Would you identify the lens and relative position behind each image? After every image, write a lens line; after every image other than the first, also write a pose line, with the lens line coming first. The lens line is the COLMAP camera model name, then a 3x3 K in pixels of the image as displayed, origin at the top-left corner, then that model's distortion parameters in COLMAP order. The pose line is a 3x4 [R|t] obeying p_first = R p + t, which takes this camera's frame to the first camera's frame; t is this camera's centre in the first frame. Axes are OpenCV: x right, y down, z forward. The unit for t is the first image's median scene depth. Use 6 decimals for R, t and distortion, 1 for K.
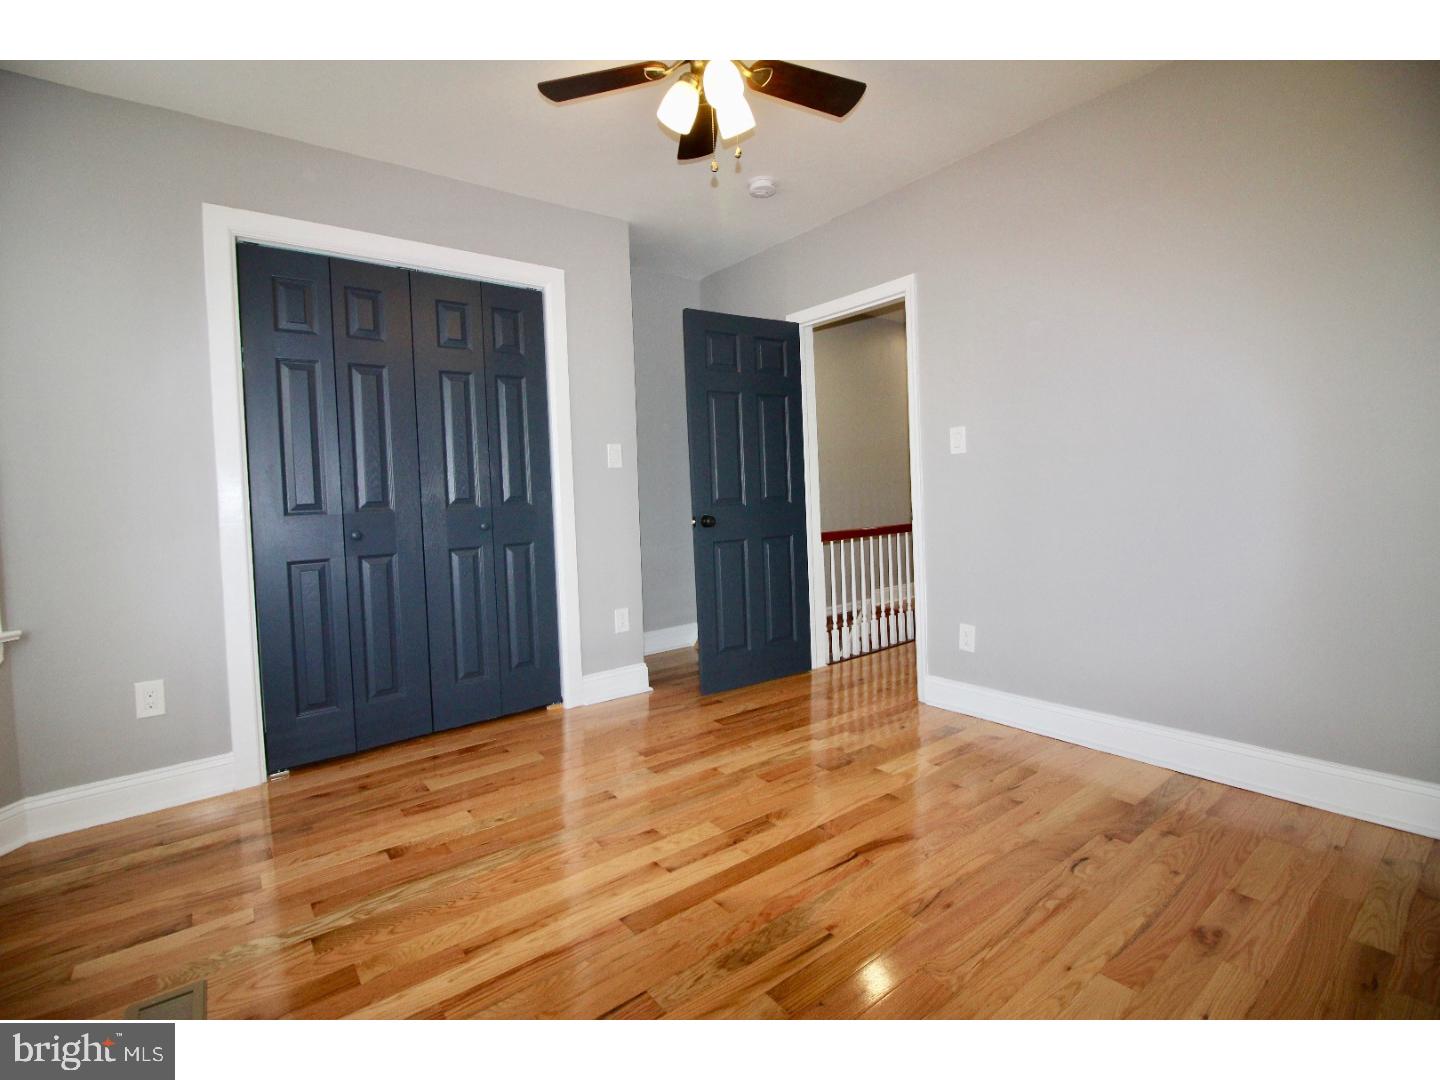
lens RADIAL K [[661.3, 0, 719.5], [0, 661.3, 511.4], [0, 0, 1]] dist [-0.000907, -0.013390]
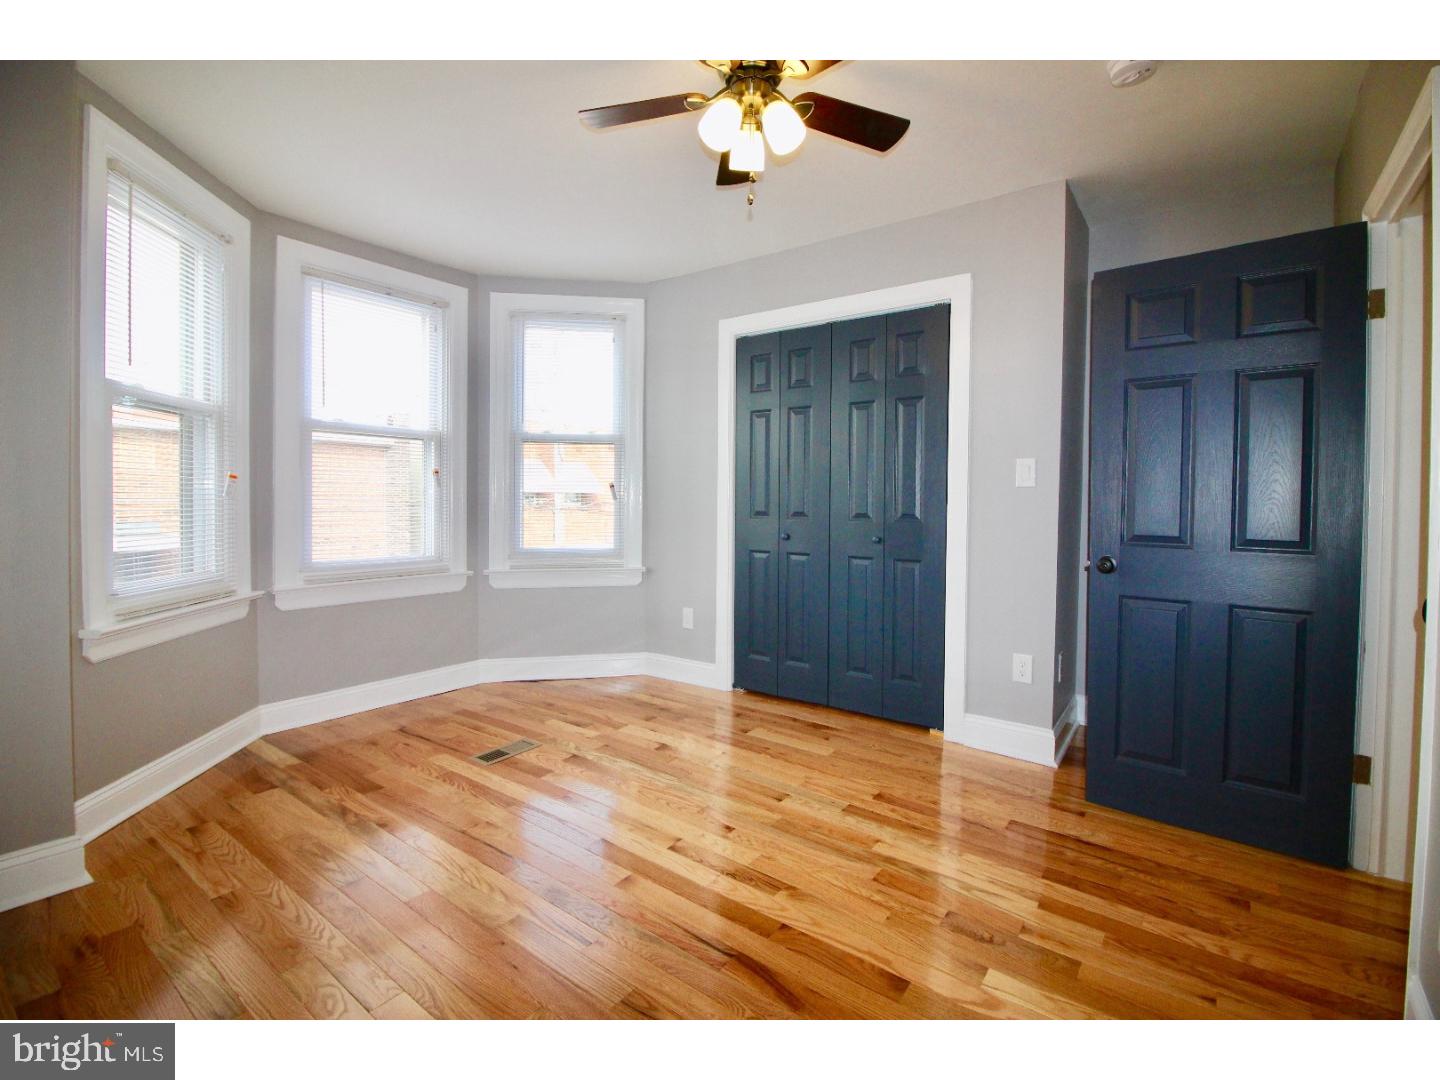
lens RADIAL K [[661.3, 0, 719.5], [0, 661.3, 511.4], [0, 0, 1]] dist [-0.000907, -0.013390]
pose [[0.266465, 0.060200, -0.961963, 0.724023], [-0.048287, 0.997628, 0.049057, -0.075405], [0.962634, 0.033379, 0.268739, 0.528615]]
